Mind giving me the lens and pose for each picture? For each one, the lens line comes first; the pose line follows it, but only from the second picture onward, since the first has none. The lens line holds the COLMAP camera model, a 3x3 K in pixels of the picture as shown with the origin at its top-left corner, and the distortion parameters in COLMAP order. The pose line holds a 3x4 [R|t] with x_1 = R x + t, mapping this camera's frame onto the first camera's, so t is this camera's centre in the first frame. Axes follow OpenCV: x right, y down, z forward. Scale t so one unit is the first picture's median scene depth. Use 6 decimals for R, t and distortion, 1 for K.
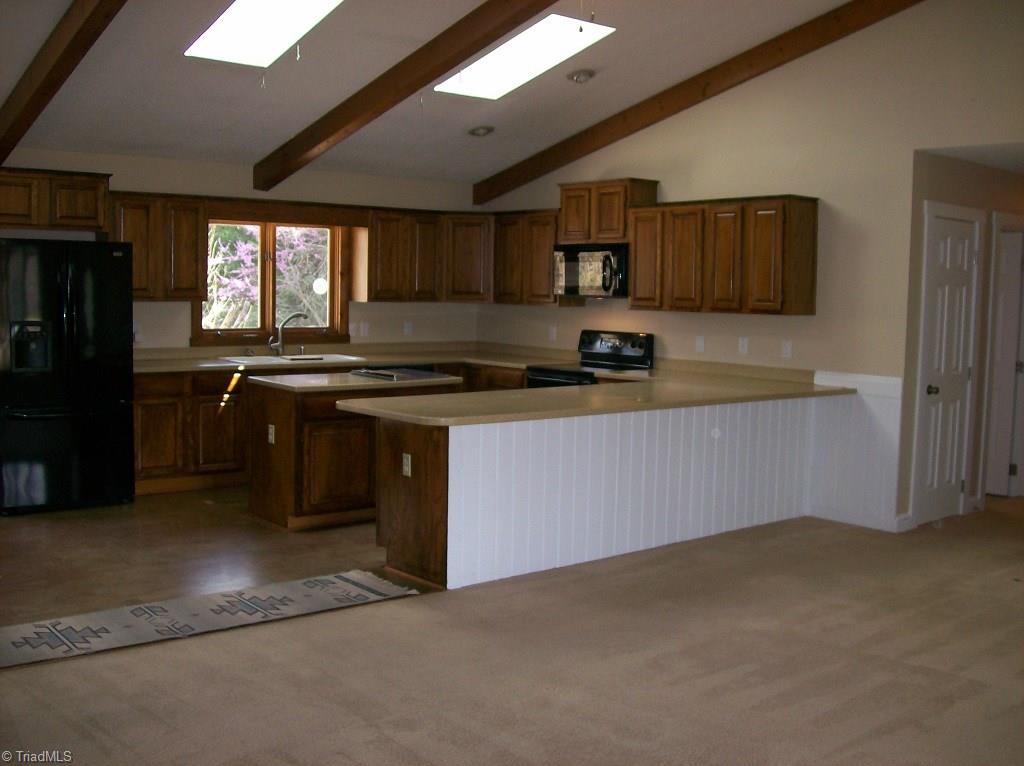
lens RADIAL K [[1107.0, 0, 509.3], [0, 1107.0, 380.3], [0, 0, 1]] dist [-0.110488, 0.000000]
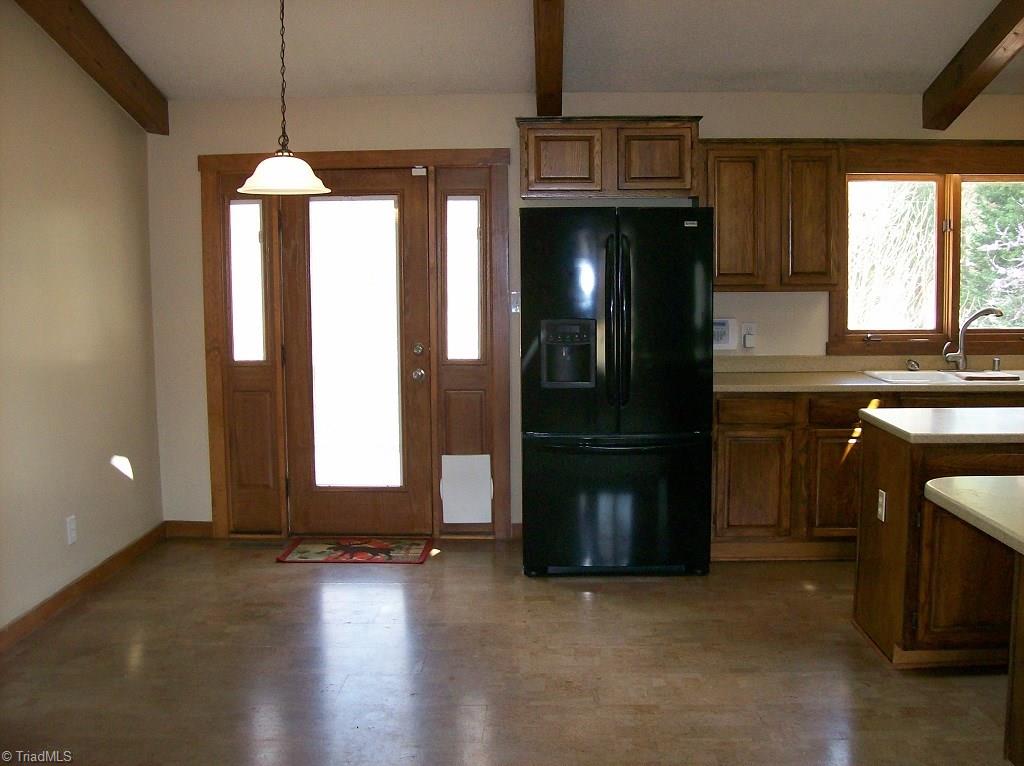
lens RADIAL K [[1107.0, 0, 517.2], [0, 1107.0, 379.9], [0, 0, 1]] dist [-0.110488, 0.000000]
pose [[0.764909, 0.035677, -0.643150, 0.015126], [-0.031850, 0.999338, 0.017556, -0.021447], [0.643351, 0.007055, 0.765539, 0.339828]]
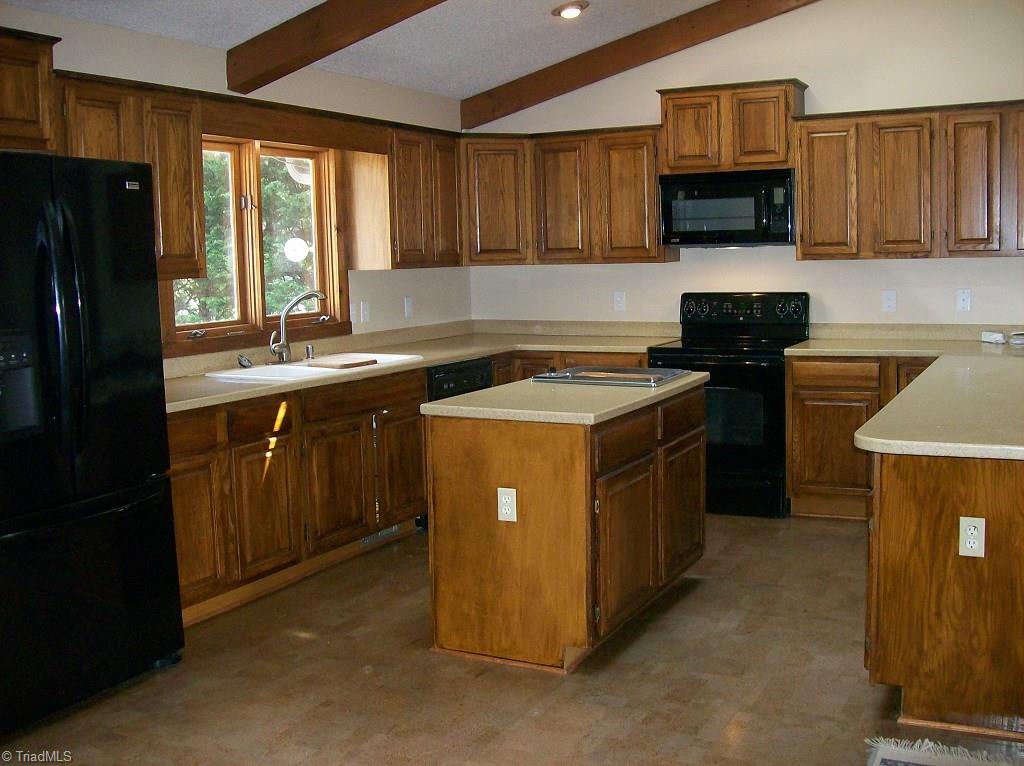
lens RADIAL K [[1107.0, 0, 554.2], [0, 1107.0, 381.7], [0, 0, 1]] dist [-0.110488, 0.000000]
pose [[0.909389, -0.089530, 0.406196, -0.350008], [0.078020, 0.995943, 0.044846, -0.029721], [-0.408563, -0.009091, 0.912685, 0.412005]]
